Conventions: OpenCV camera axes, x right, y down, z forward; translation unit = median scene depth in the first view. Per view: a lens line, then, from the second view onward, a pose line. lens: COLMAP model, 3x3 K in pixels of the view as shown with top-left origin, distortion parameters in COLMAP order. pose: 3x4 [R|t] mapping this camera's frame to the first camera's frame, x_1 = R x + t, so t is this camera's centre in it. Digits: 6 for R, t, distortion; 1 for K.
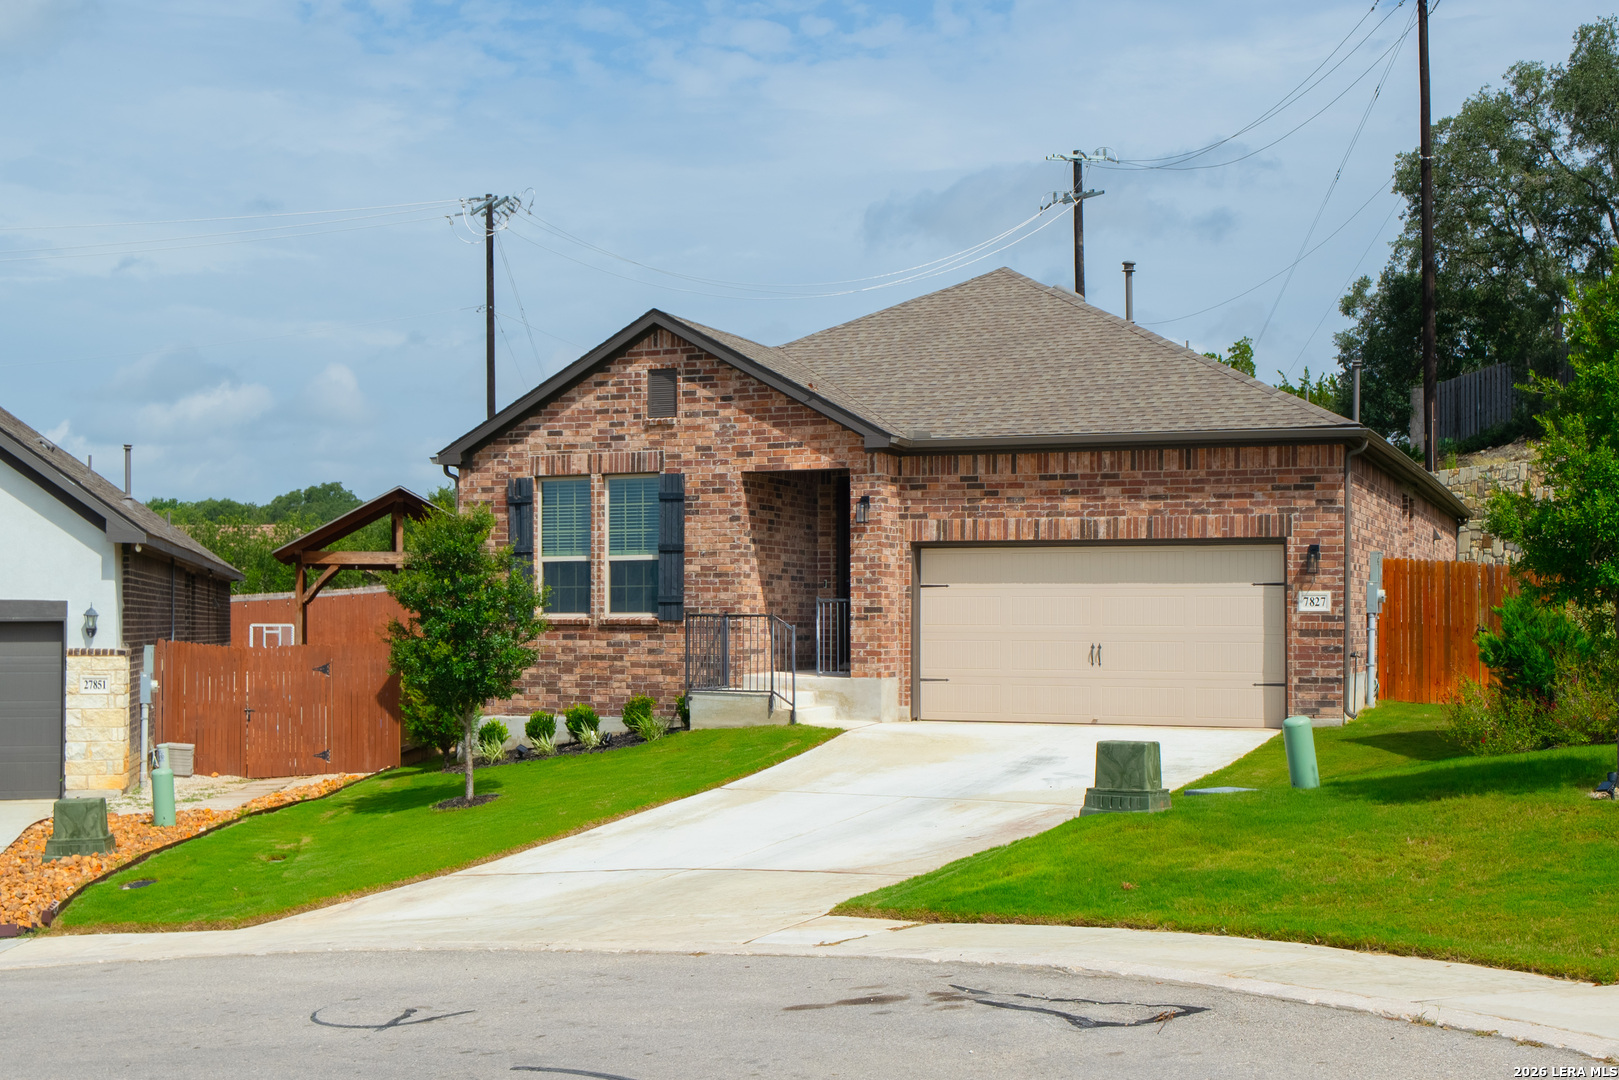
lens RADIAL K [[1136.3, 0, 809.5], [0, 1136.3, 540.0], [0, 0, 1]] dist [0.001961, -0.000732]
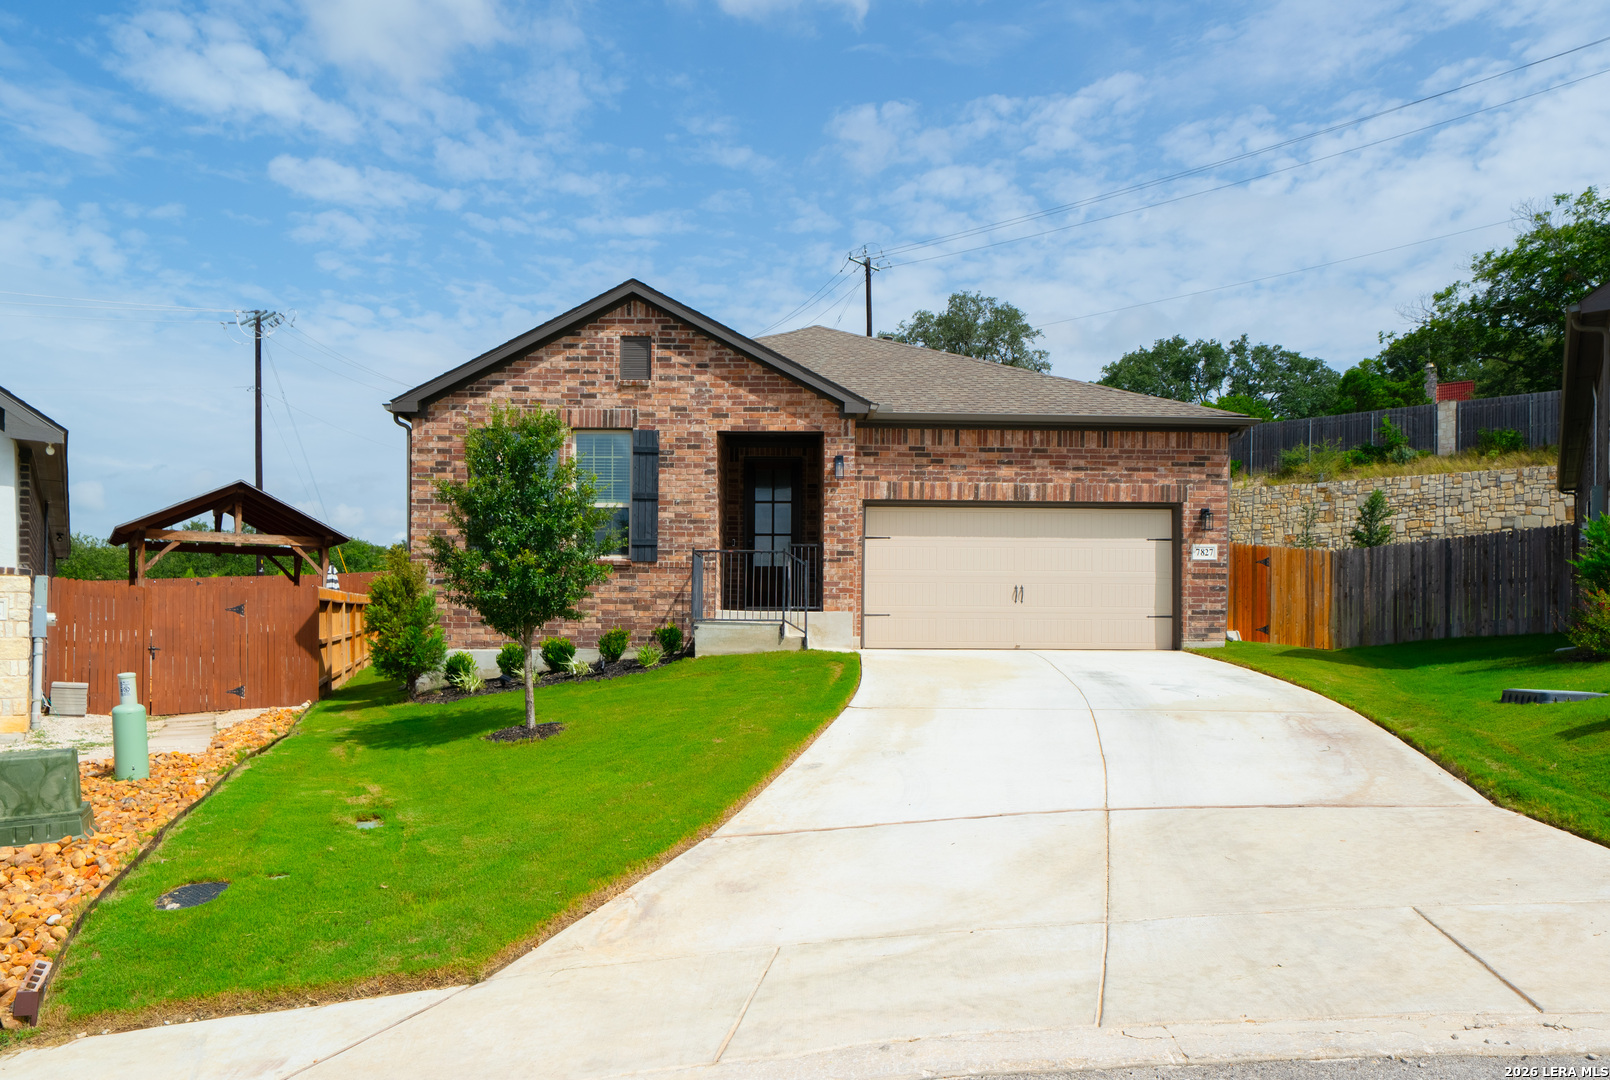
lens RADIAL K [[748.2, 0, 810.6], [0, 748.2, 566.0], [0, 0, 1]] dist [-0.001381, 0.000790]
pose [[0.950265, 0.028629, 0.310125, -0.207053], [-0.037395, 0.999050, 0.022358, 0.056374], [-0.309190, -0.032843, 0.950433, 0.271199]]
